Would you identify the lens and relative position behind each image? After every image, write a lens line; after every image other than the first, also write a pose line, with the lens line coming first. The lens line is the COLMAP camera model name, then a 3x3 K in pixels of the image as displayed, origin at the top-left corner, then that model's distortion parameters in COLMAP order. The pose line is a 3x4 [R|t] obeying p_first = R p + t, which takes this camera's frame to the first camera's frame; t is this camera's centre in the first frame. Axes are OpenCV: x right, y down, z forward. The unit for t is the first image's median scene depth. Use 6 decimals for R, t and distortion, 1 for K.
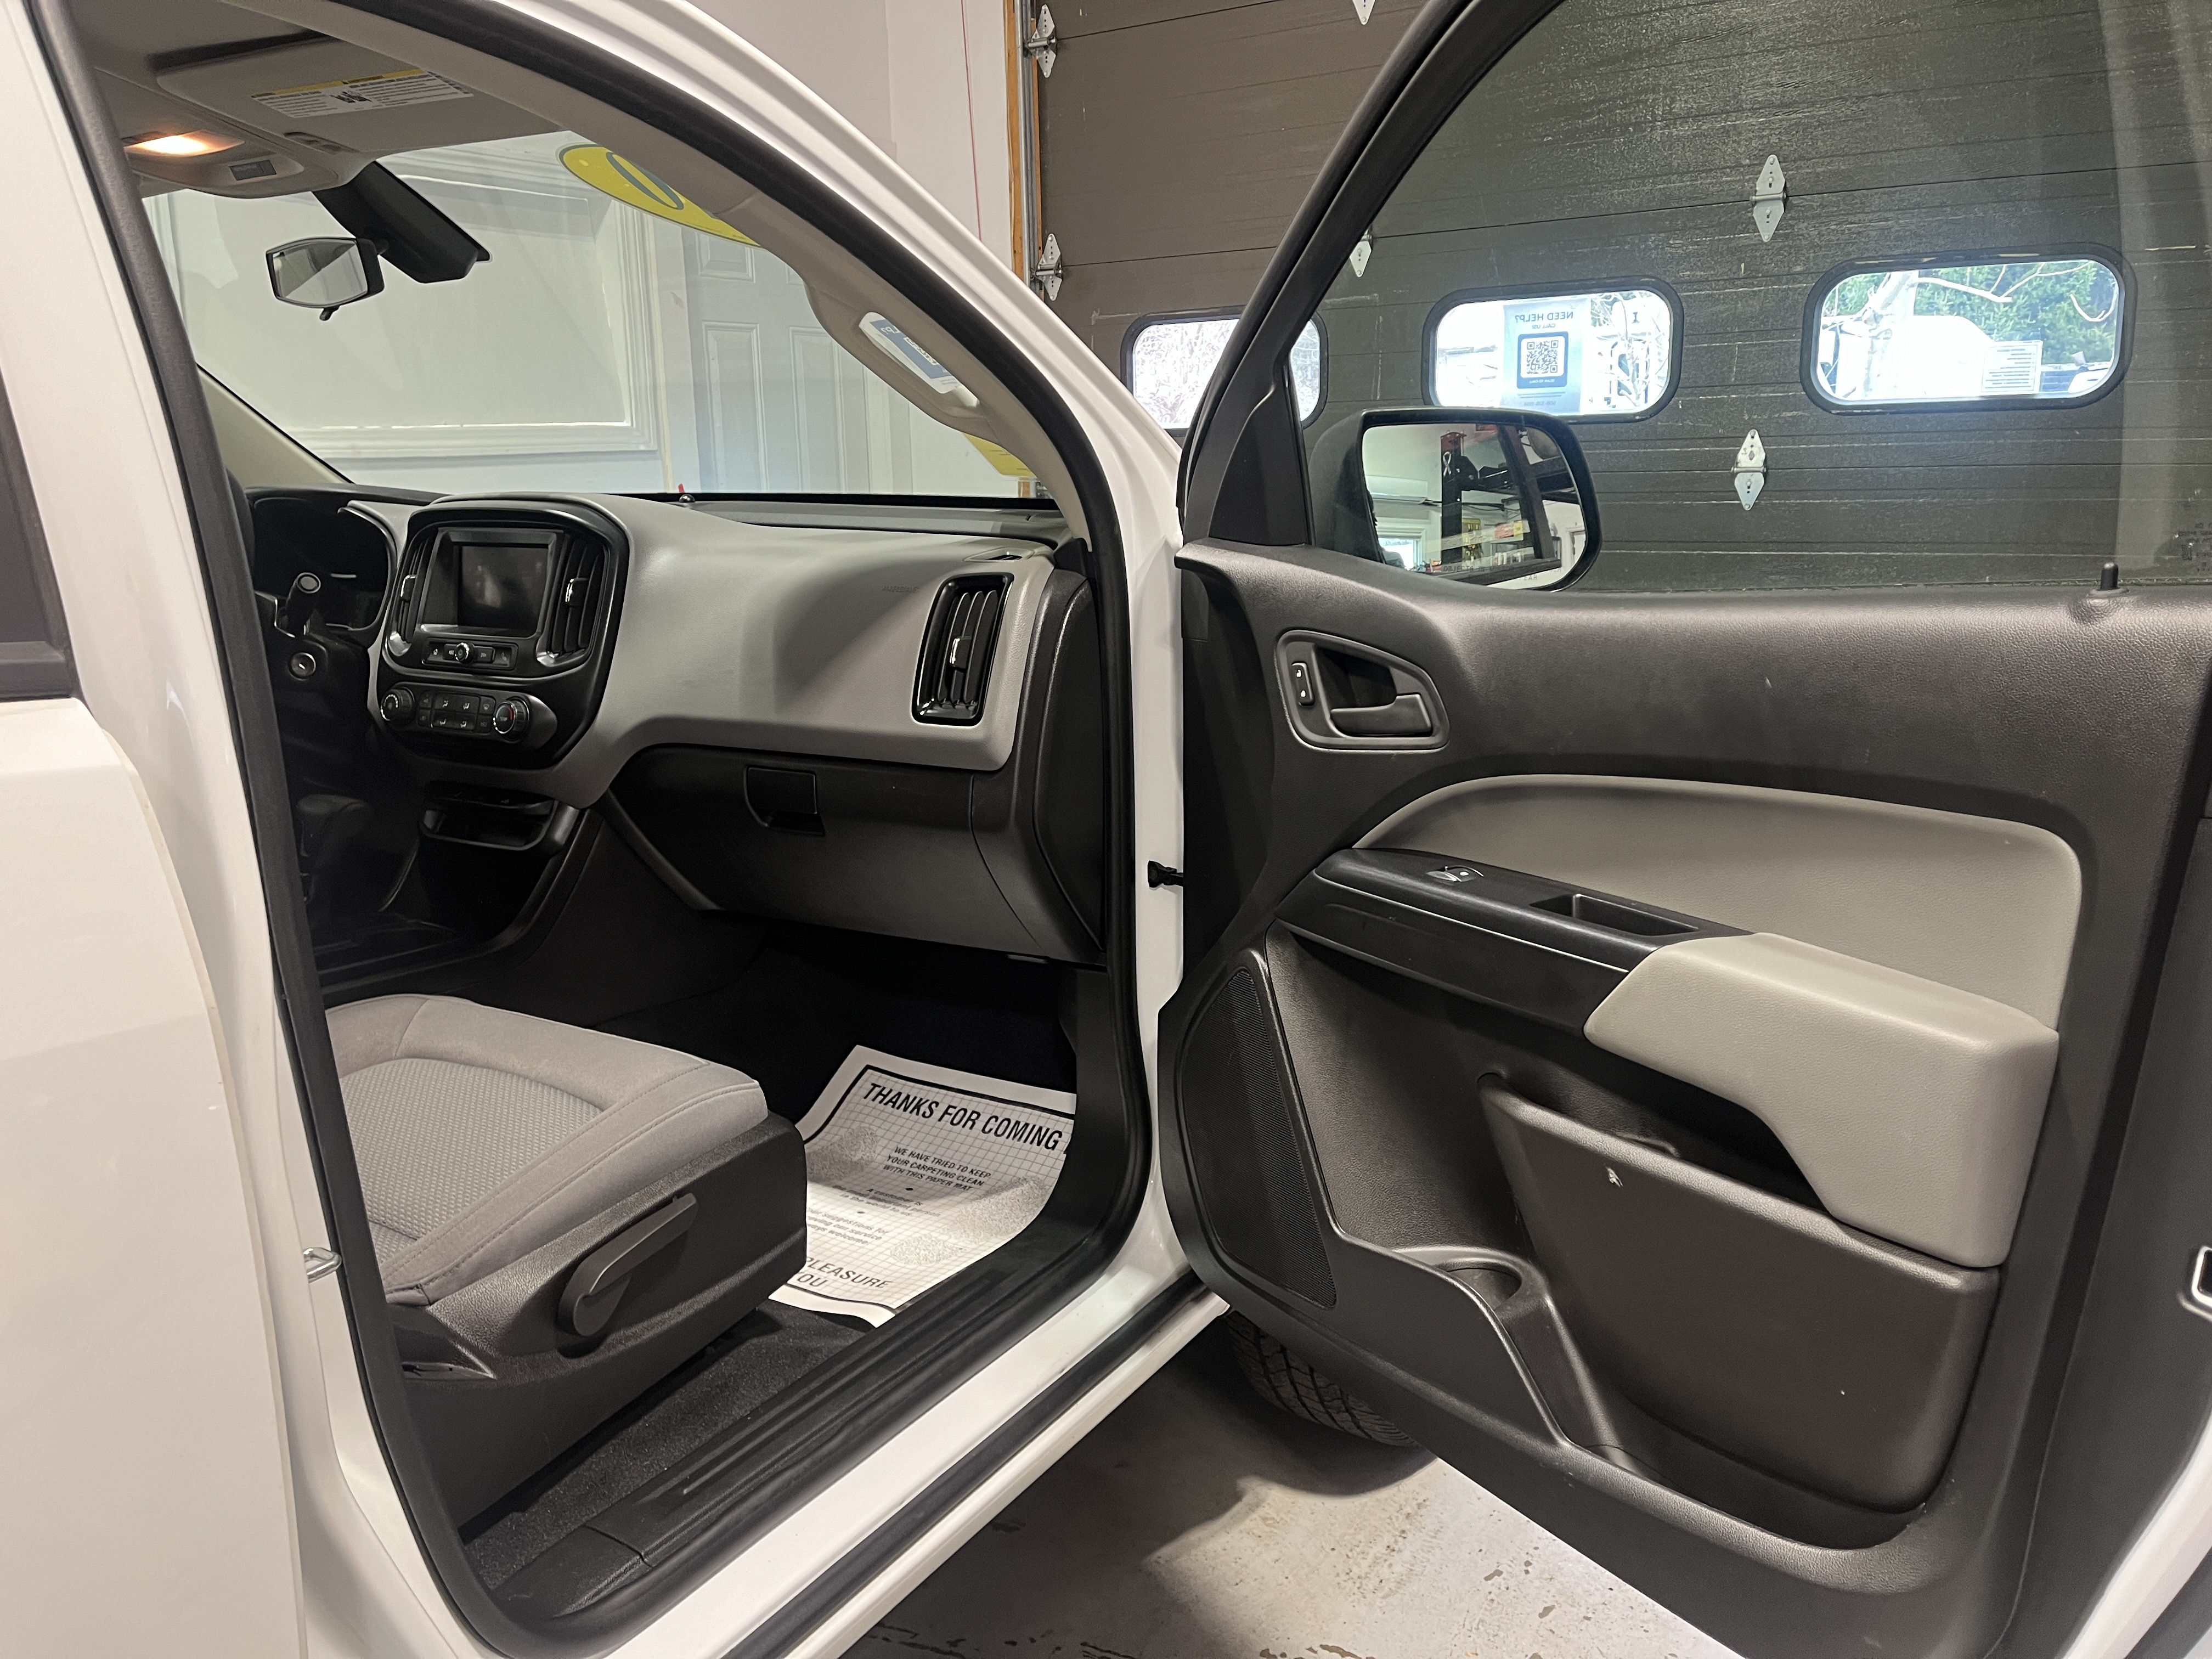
lens RADIAL K [[1706.4, 0, 1106.0], [0, 1706.4, 829.5], [0, 0, 1]] dist [0.080687, -0.088702]
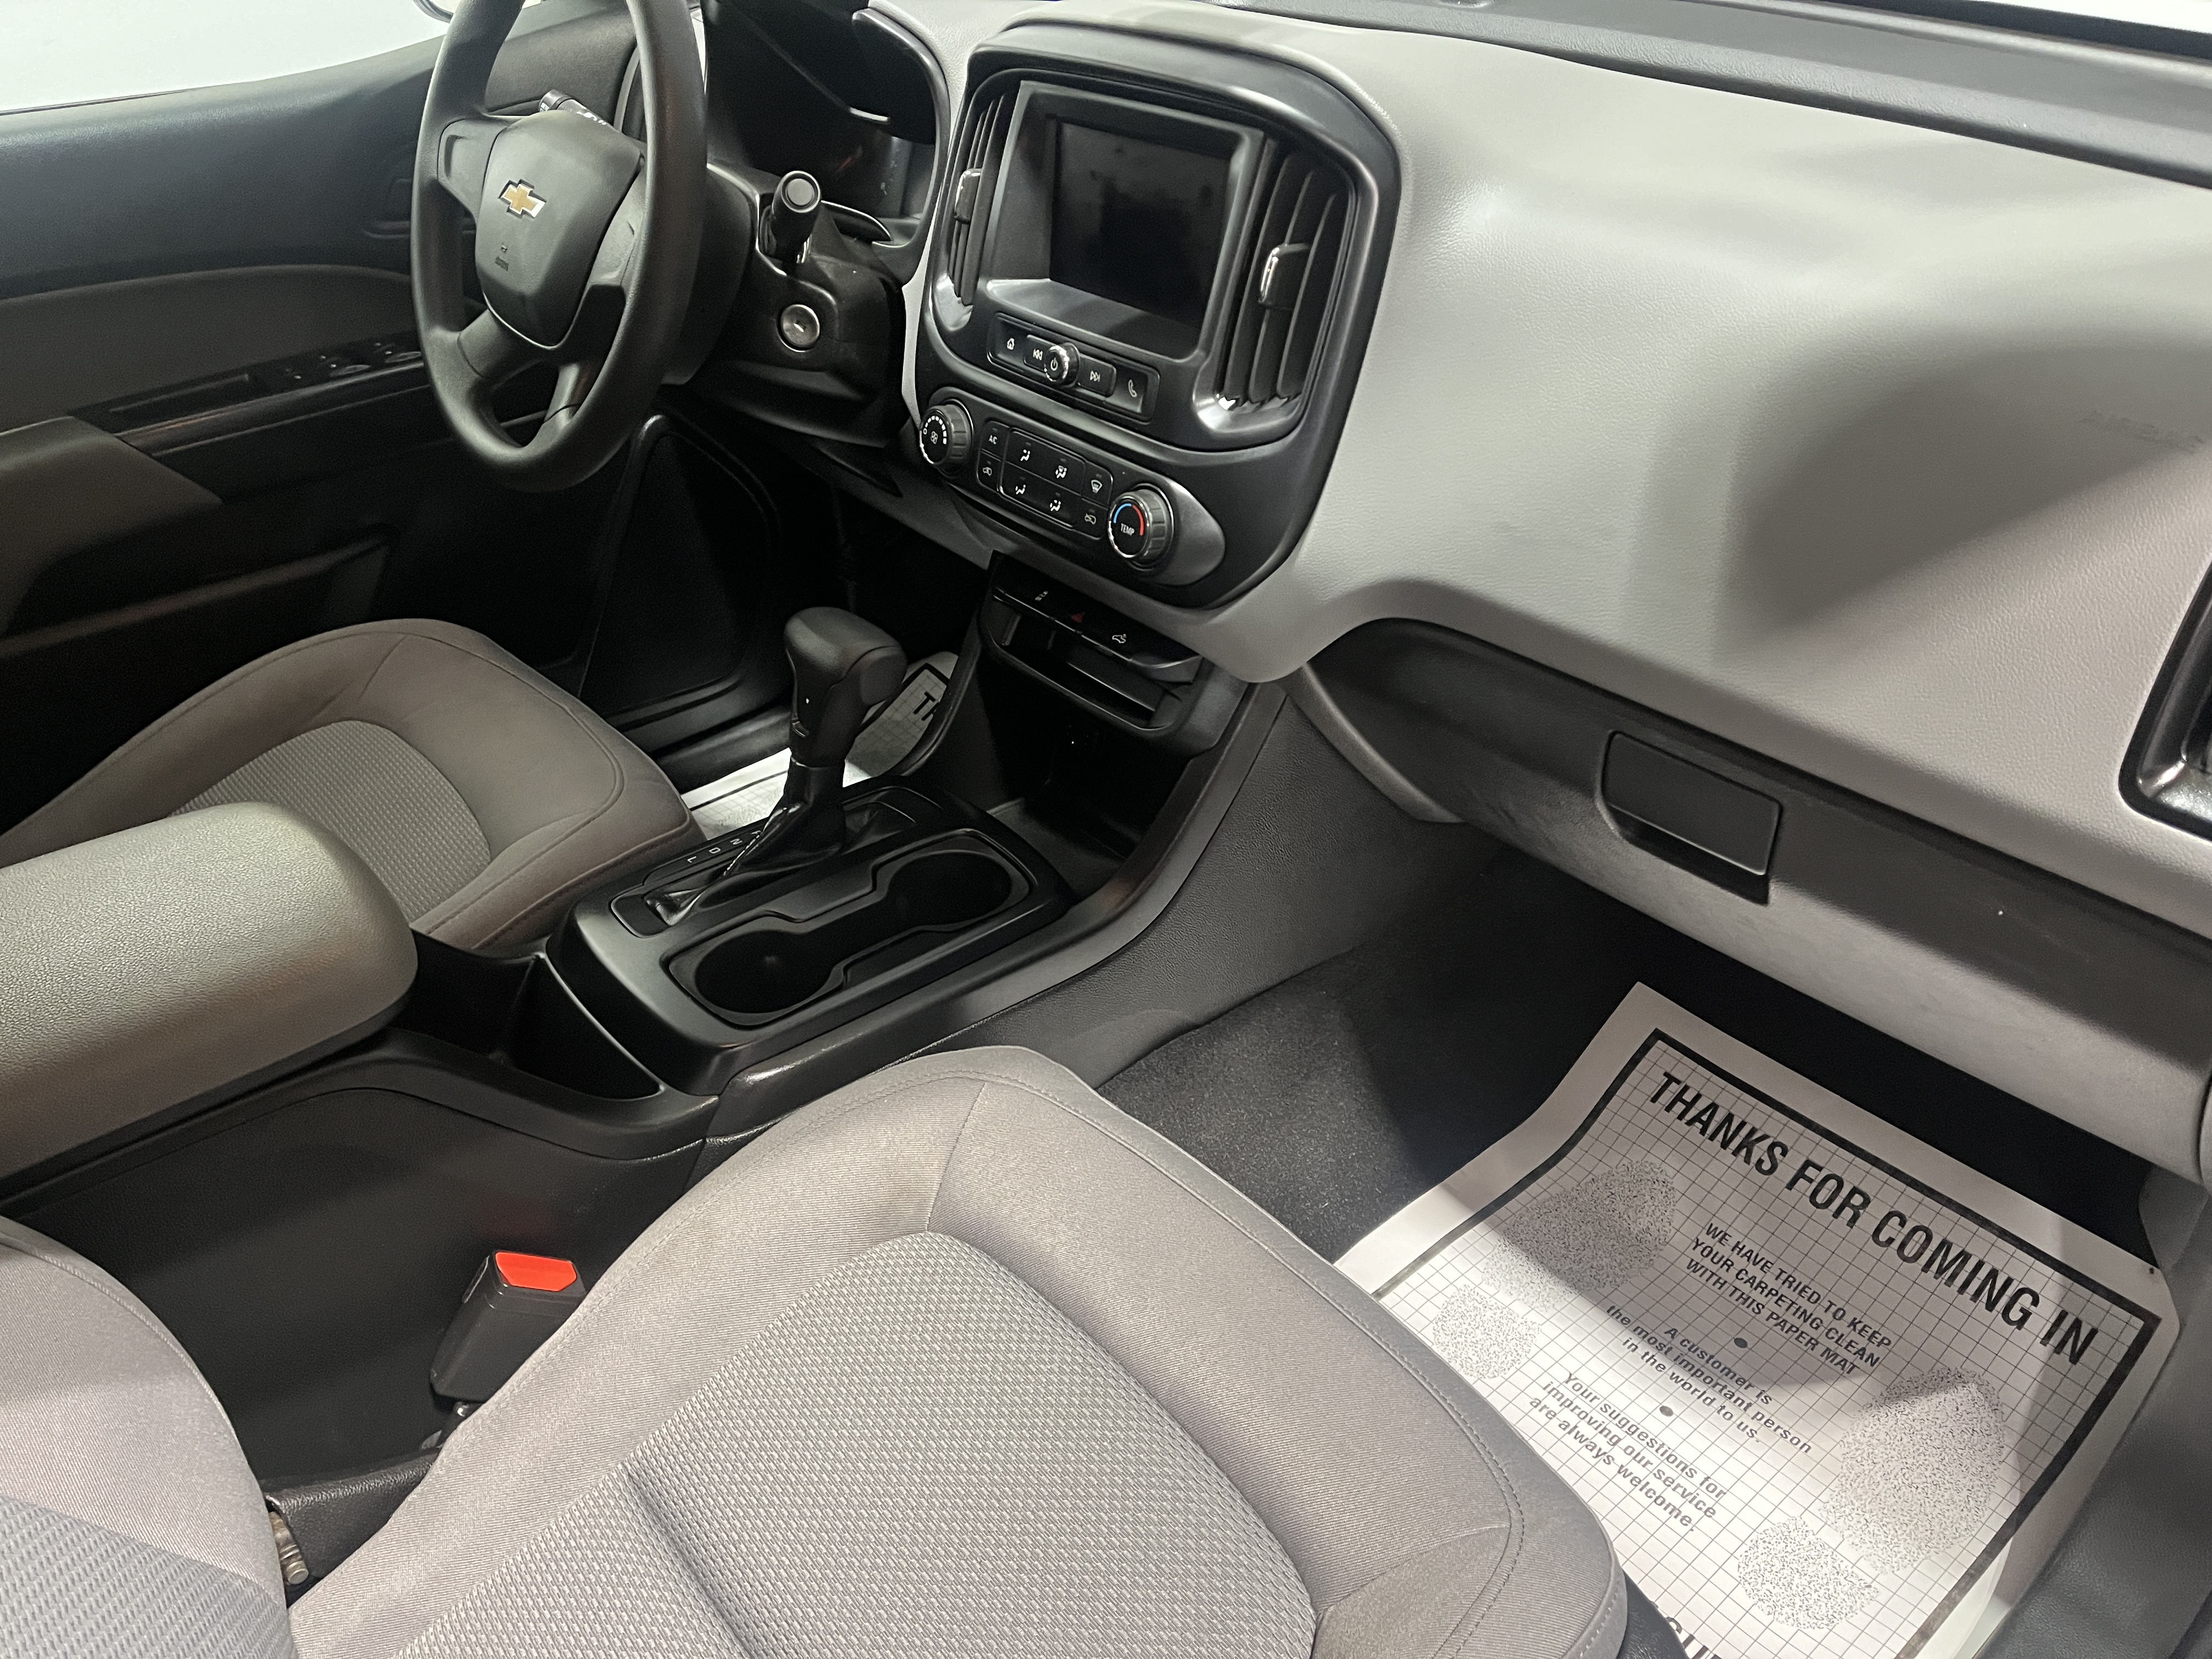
lens RADIAL K [[1706.4, 0, 1106.0], [0, 1706.4, 829.5], [0, 0, 1]] dist [0.080687, -0.088702]
pose [[0.948647, 0.160015, -0.272880, -0.183686], [-0.044631, 0.921702, 0.385323, -0.165493], [0.313171, -0.353356, 0.881512, 0.466496]]
